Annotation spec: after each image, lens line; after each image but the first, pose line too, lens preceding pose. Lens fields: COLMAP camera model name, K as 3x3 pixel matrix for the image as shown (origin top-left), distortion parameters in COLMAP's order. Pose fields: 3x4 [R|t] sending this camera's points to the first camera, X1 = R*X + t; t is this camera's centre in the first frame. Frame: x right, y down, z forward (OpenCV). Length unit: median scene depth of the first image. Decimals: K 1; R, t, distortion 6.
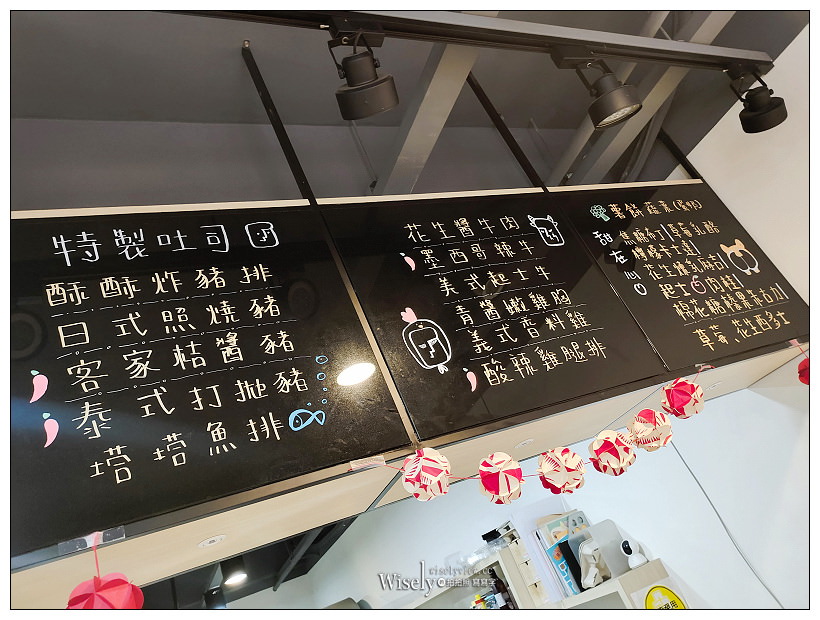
lens RADIAL K [[617.9, 0, 414.4], [0, 617.9, 306.8], [0, 0, 1]] dist [0.052346, -0.044841]
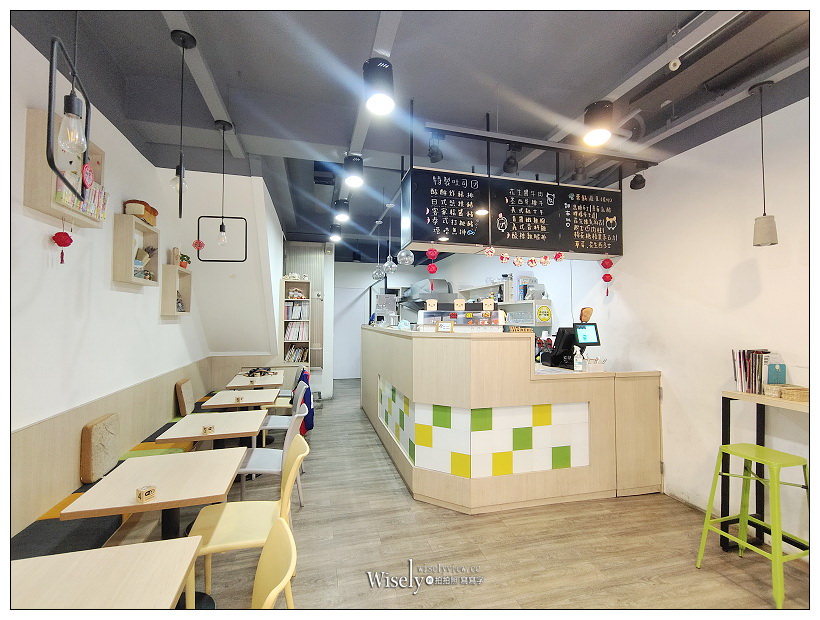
lens RADIAL K [[373.1, 0, 413.3], [0, 373.1, 309.3], [0, 0, 1]] dist [0.003006, 0.000543]
pose [[0.918871, 0.377625, -0.114345, -0.019867], [-0.281168, 0.830017, 0.481681, -0.448193], [0.276803, -0.410453, 0.868855, -1.418912]]
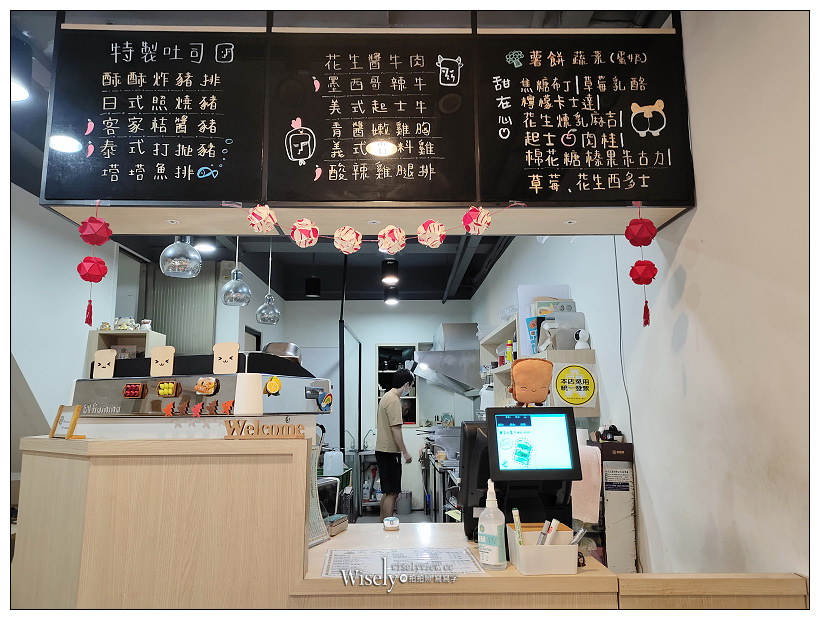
lens RADIAL K [[617.9, 0, 413.8], [0, 617.9, 313.4], [0, 0, 1]] dist [0.052346, -0.044841]
pose [[0.868751, 0.316137, -0.381221, 0.895791], [-0.136767, 0.892967, 0.428841, -0.243120], [0.475990, -0.320418, 0.819003, -0.274709]]
